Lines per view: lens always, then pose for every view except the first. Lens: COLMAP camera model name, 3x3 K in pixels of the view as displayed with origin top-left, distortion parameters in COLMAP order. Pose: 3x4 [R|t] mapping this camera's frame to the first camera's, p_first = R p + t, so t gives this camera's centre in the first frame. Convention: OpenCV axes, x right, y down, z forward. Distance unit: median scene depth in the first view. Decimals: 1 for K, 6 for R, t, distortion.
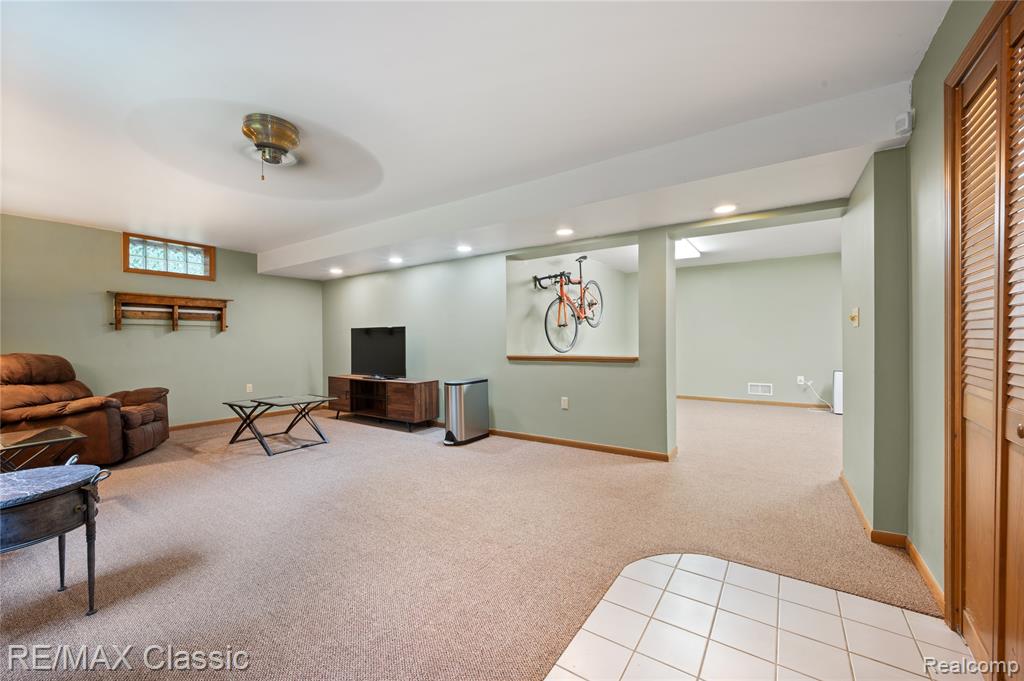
lens RADIAL K [[412.1, 0, 510.3], [0, 412.1, 344.4], [0, 0, 1]] dist [-0.001822, -0.000259]
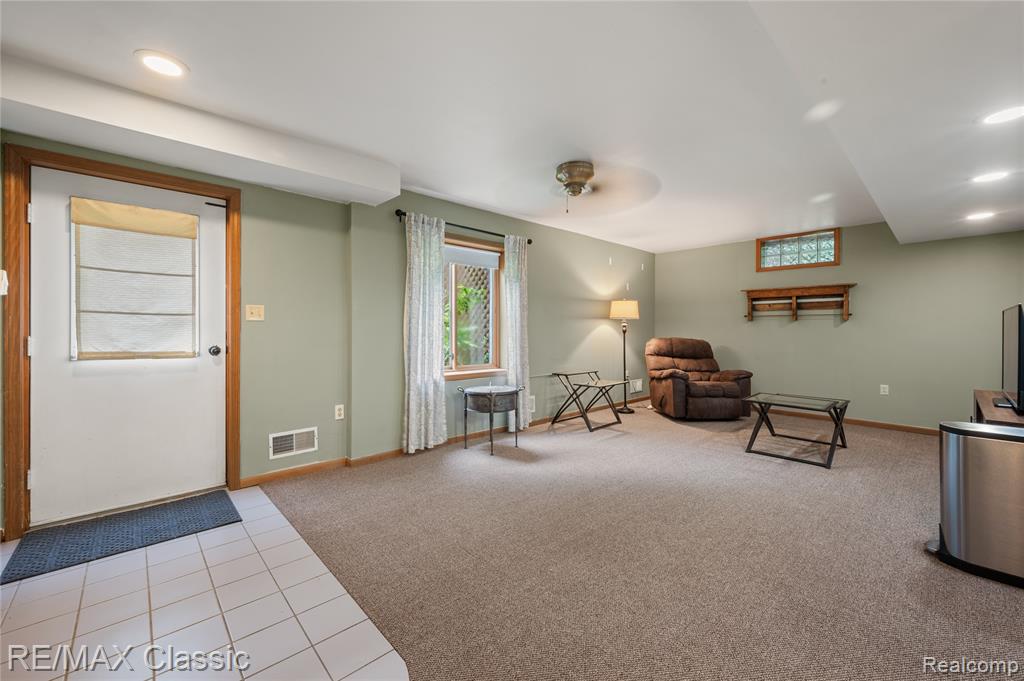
lens RADIAL K [[412.1, 0, 505.9], [0, 412.1, 324.7], [0, 0, 1]] dist [-0.001822, -0.000259]
pose [[-0.232104, -0.008066, -0.972657, 0.381611], [-0.011587, 0.999918, -0.005527, -0.008956], [0.972622, 0.009987, -0.232179, 0.552755]]
